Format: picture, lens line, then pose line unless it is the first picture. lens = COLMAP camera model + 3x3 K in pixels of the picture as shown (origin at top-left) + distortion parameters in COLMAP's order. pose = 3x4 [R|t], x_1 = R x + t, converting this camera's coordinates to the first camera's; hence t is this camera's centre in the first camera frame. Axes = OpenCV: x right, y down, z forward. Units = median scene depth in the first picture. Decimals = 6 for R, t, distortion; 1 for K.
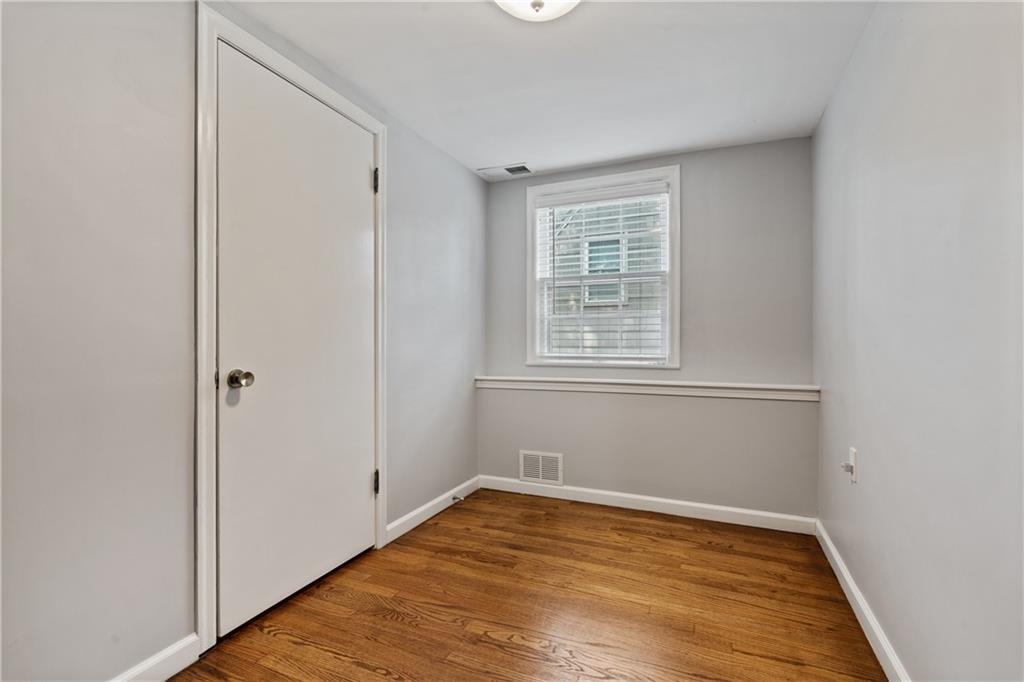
lens RADIAL K [[459.5, 0, 512.7], [0, 459.5, 339.4], [0, 0, 1]] dist [-0.001686, -0.000092]
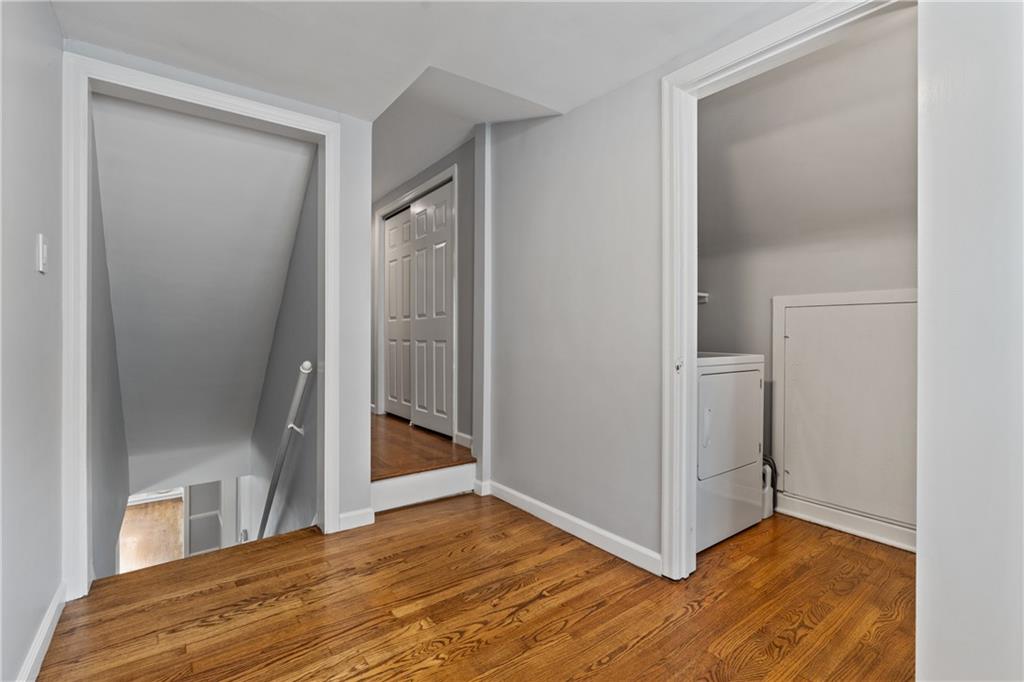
lens RADIAL K [[459.5, 0, 512.7], [0, 459.5, 339.4], [0, 0, 1]] dist [-0.001686, -0.000092]
pose [[-0.495766, 0.003420, -0.868449, 0.684327], [-0.000824, 0.999990, 0.004408, 0.006643], [0.868456, 0.002901, -0.495759, 1.295952]]
